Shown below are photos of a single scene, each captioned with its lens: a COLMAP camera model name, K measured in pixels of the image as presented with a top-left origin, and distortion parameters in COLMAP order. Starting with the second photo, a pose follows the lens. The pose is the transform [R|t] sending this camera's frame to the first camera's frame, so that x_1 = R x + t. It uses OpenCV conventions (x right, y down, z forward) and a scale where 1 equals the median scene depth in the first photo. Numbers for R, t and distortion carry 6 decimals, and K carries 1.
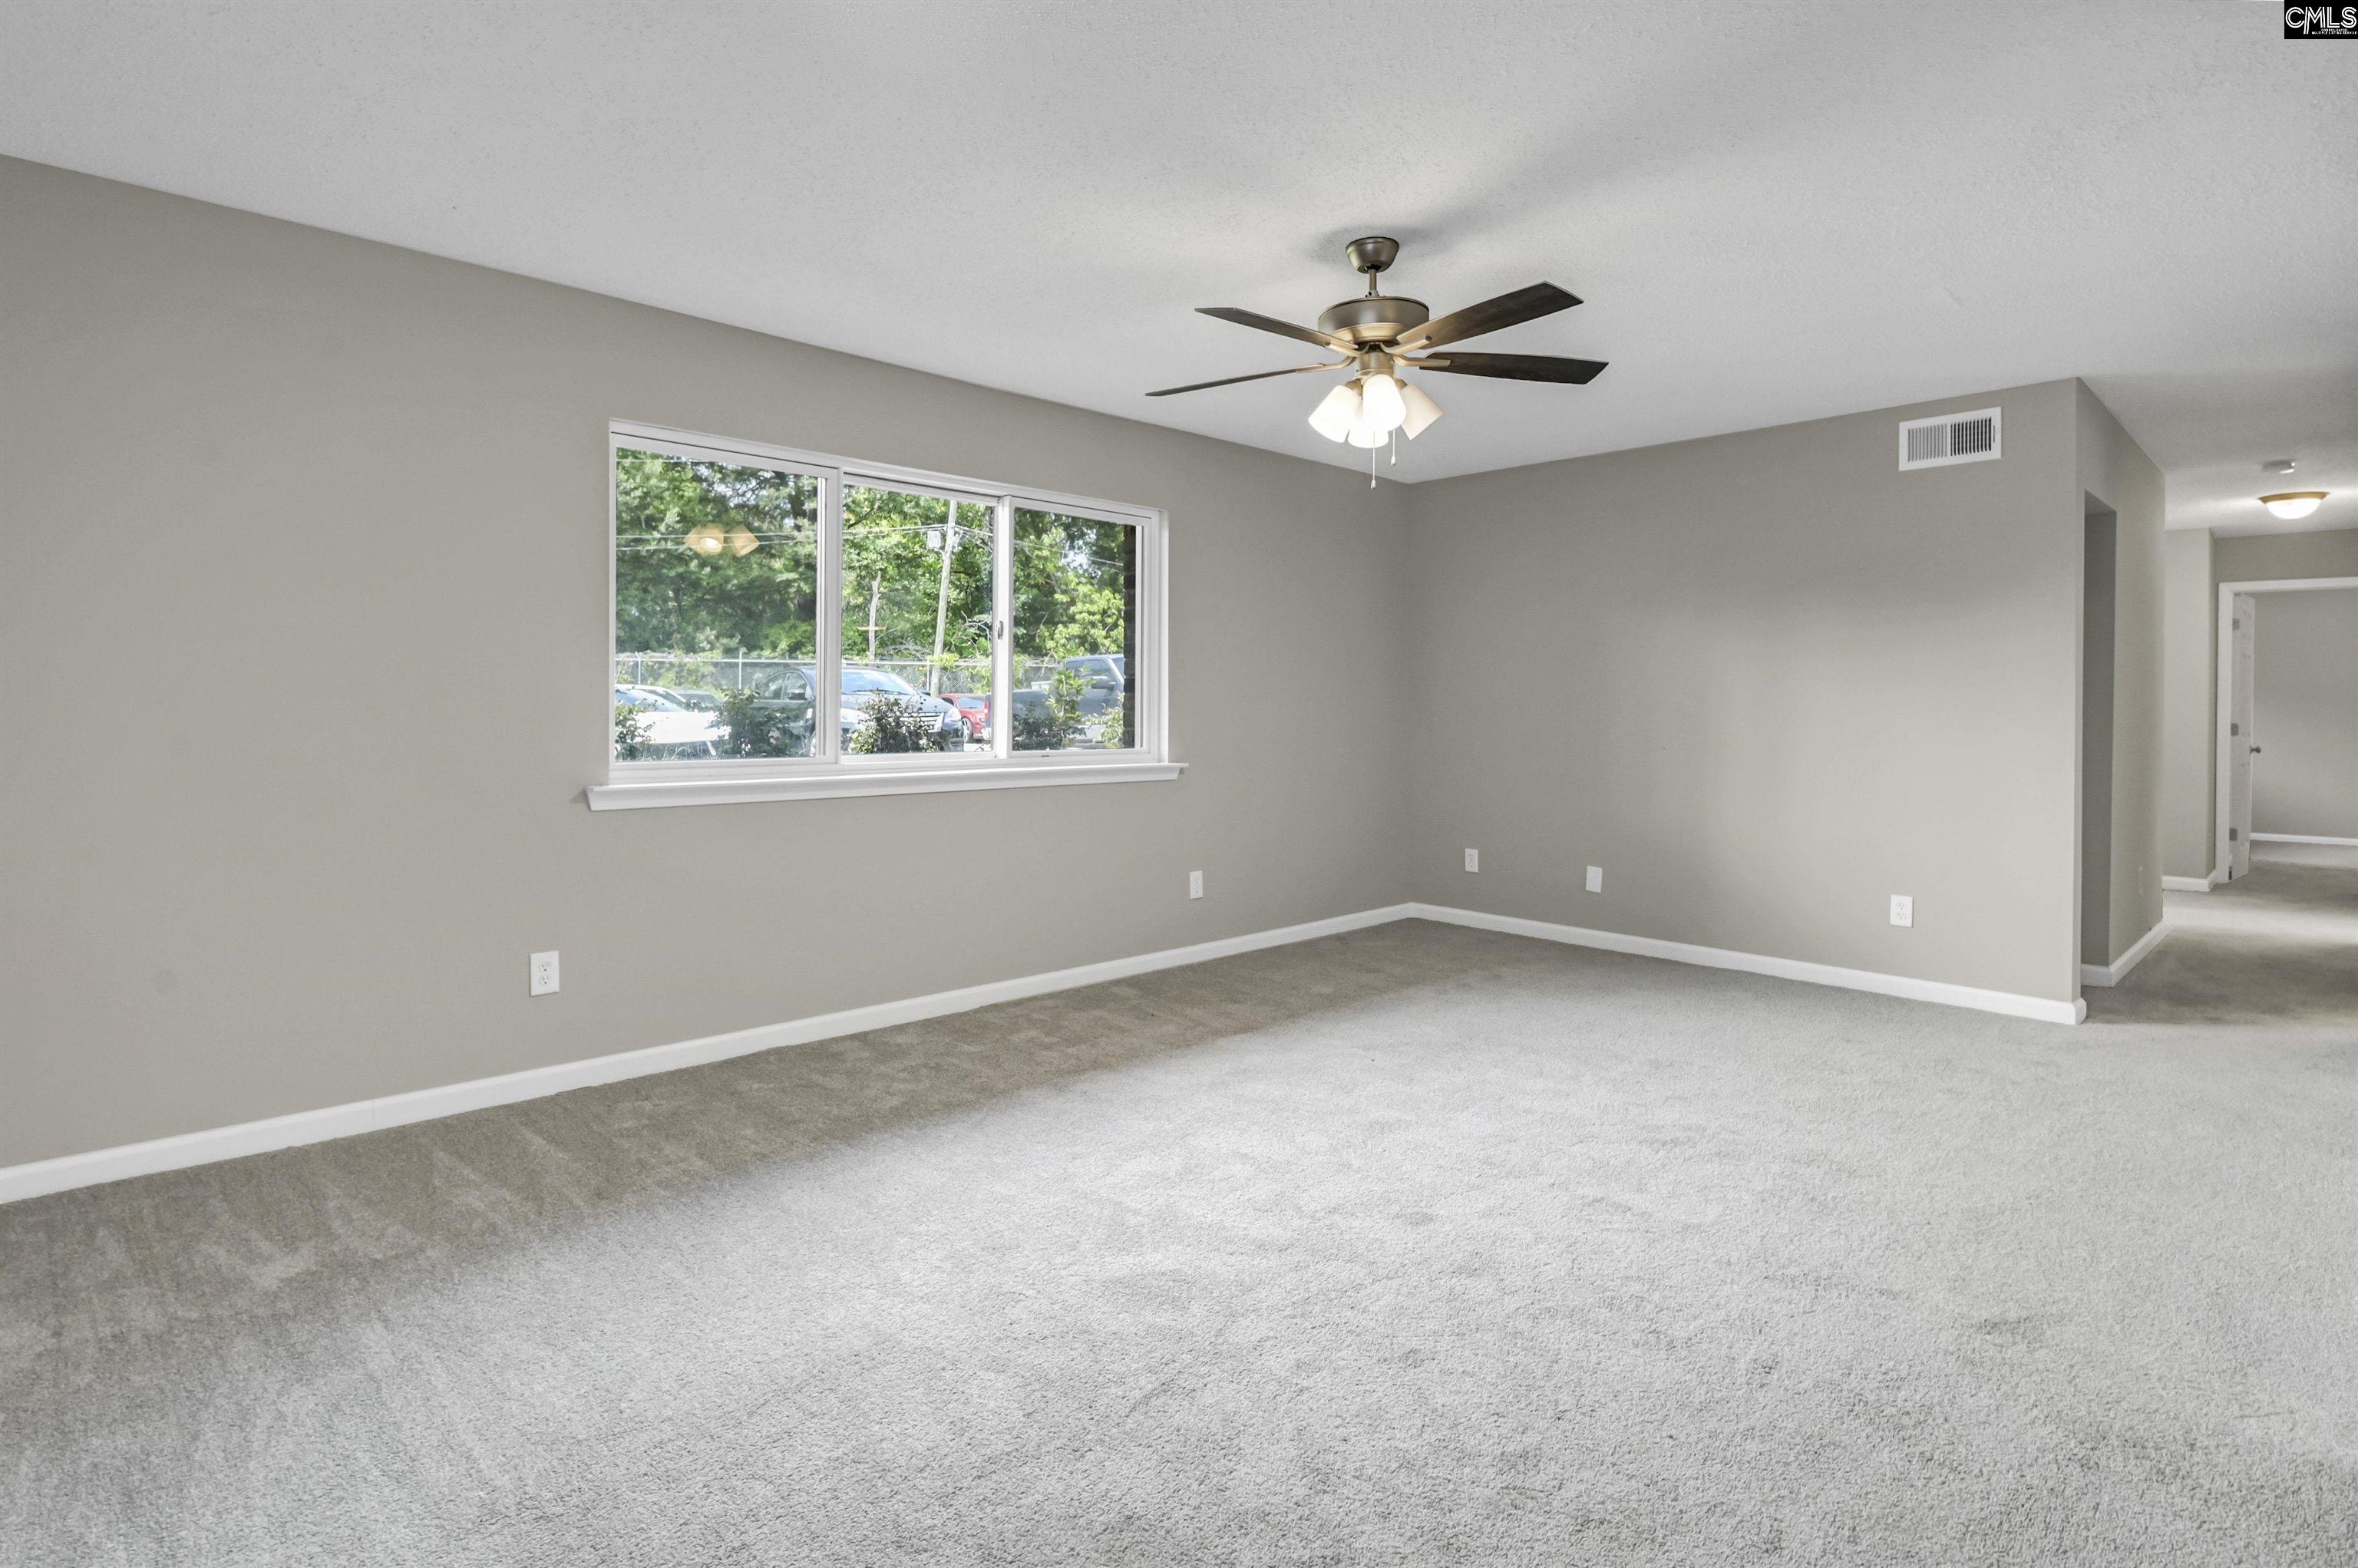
lens RADIAL K [[1175.3, 0, 1176.1], [0, 1175.3, 718.0], [0, 0, 1]] dist [-0.000866, -0.000517]
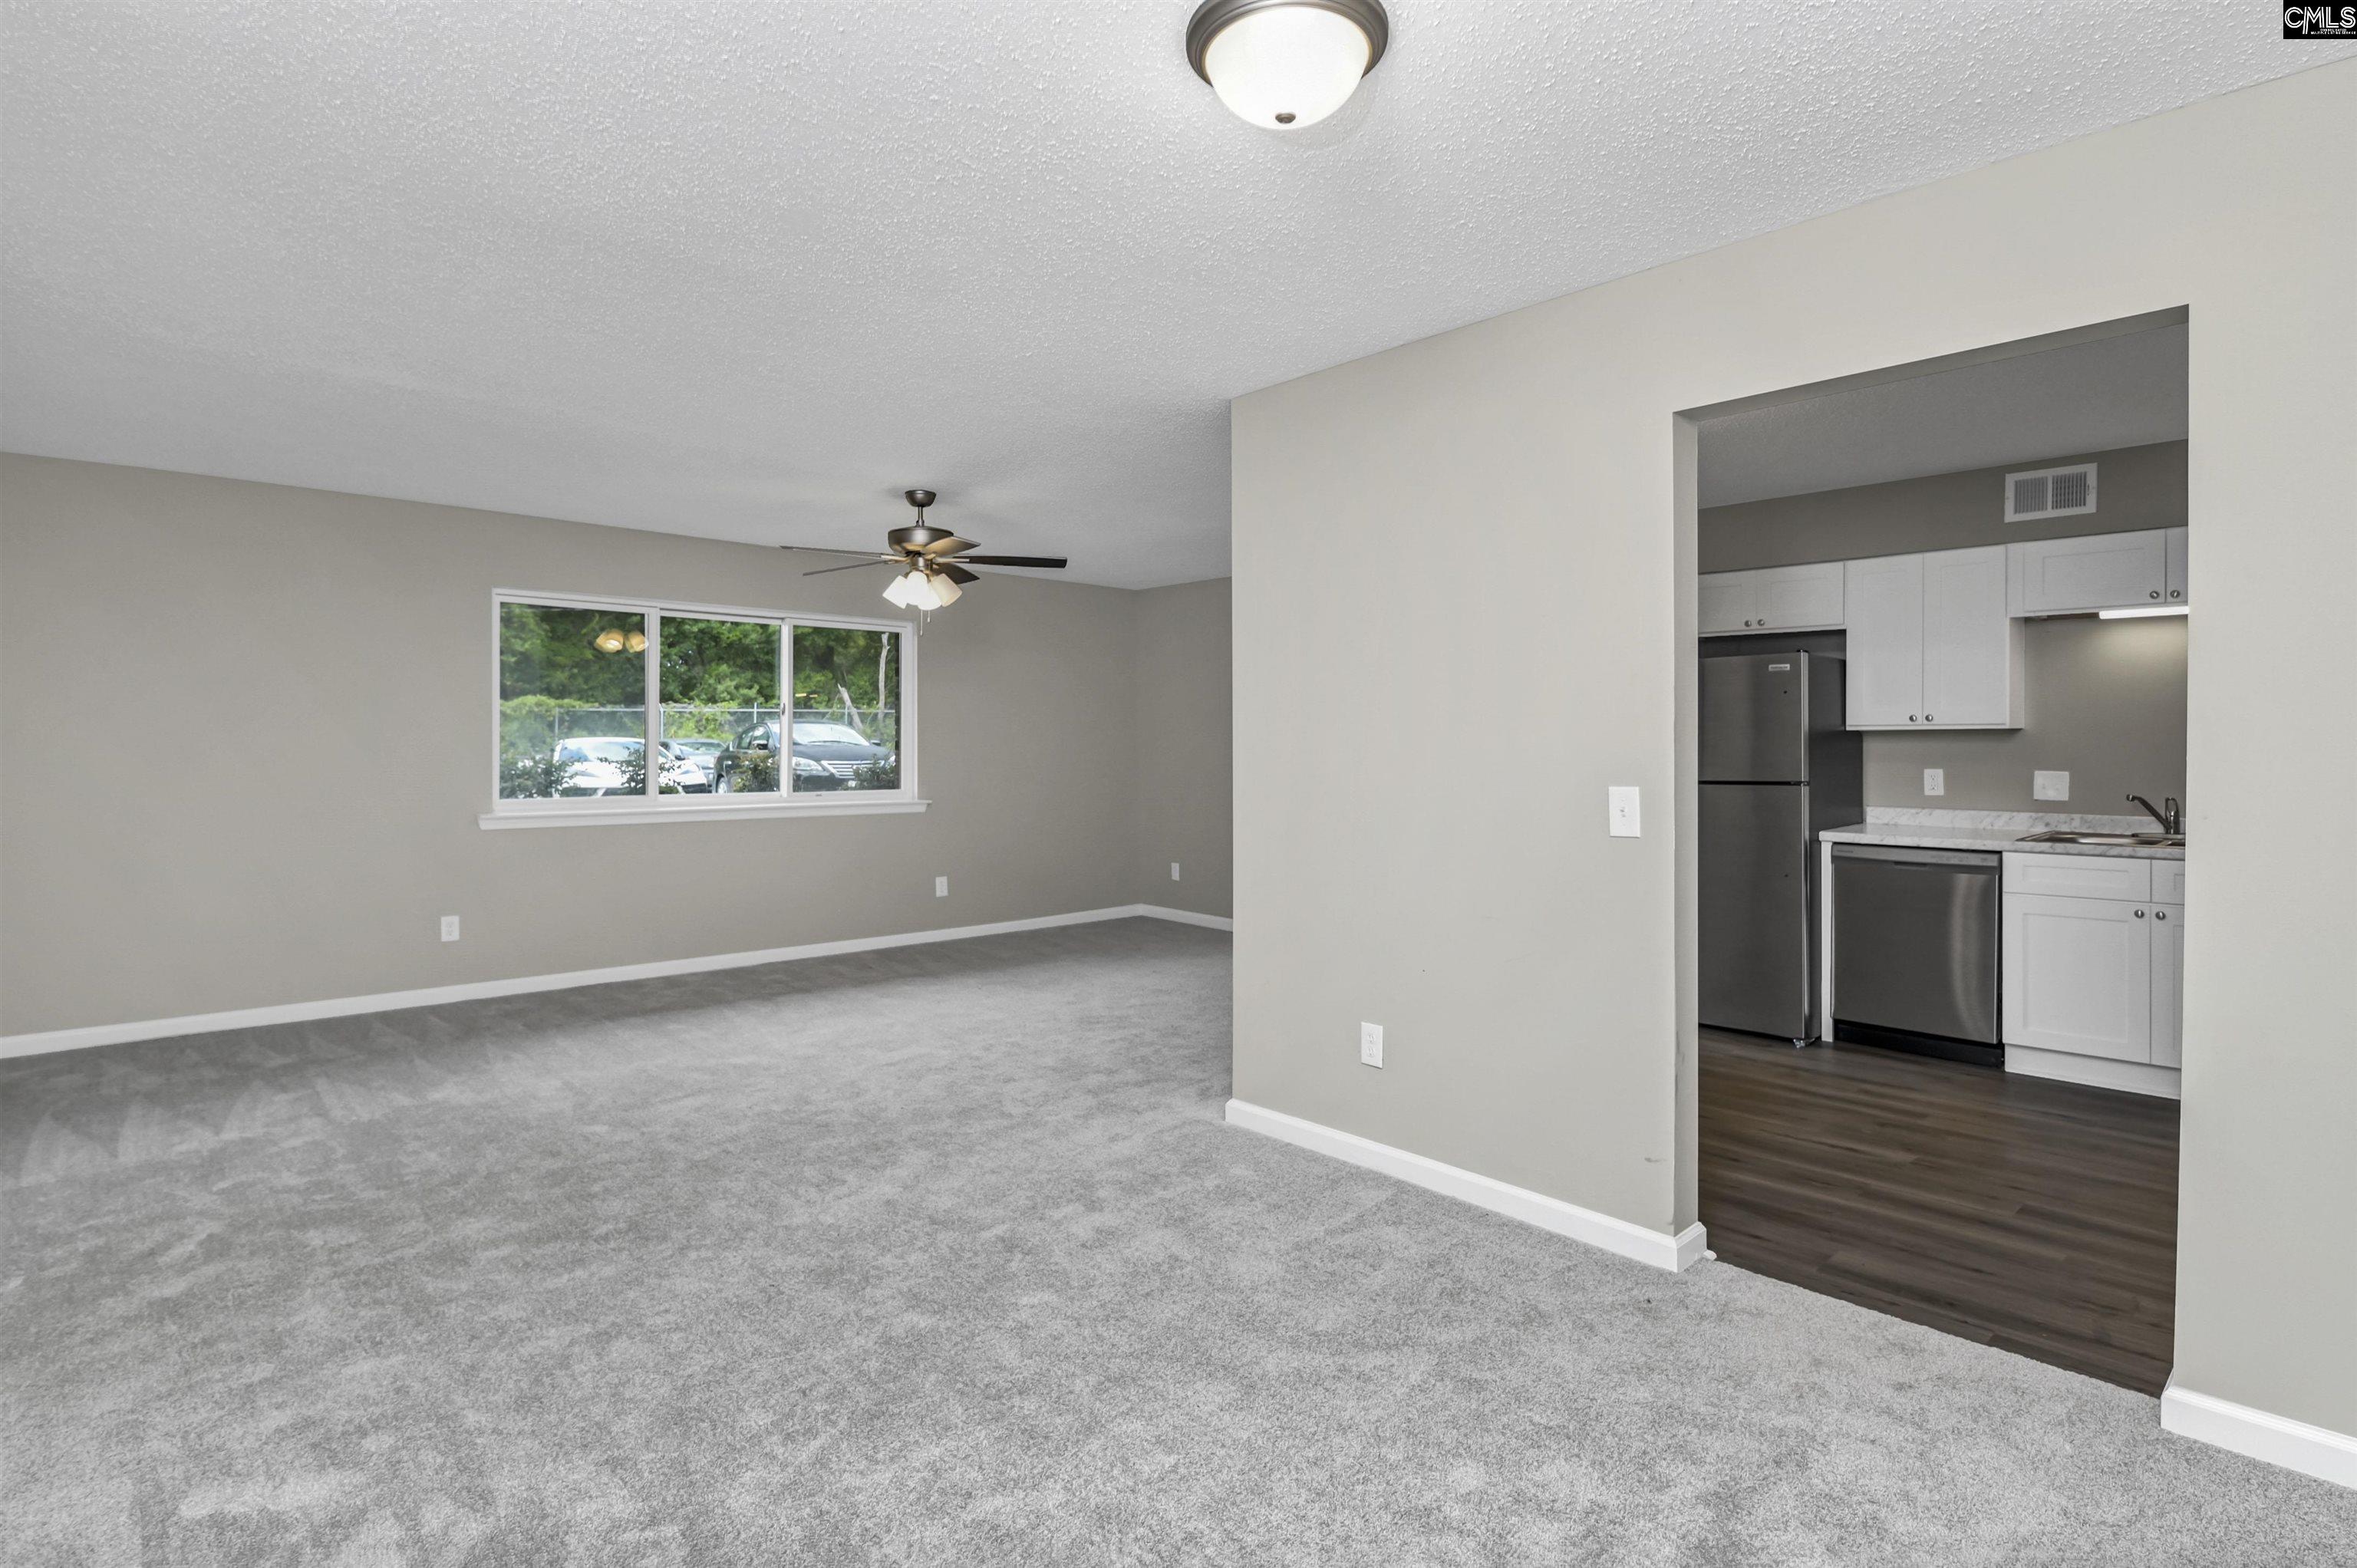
lens RADIAL K [[1154.9, 0, 1182.9], [0, 1154.9, 757.9], [0, 0, 1]] dist [-0.002349, -0.000596]
pose [[0.999772, -0.004744, -0.020831, 0.312432], [0.004694, 0.999986, -0.002469, -0.007496], [0.020843, 0.002371, 0.999780, -0.354107]]
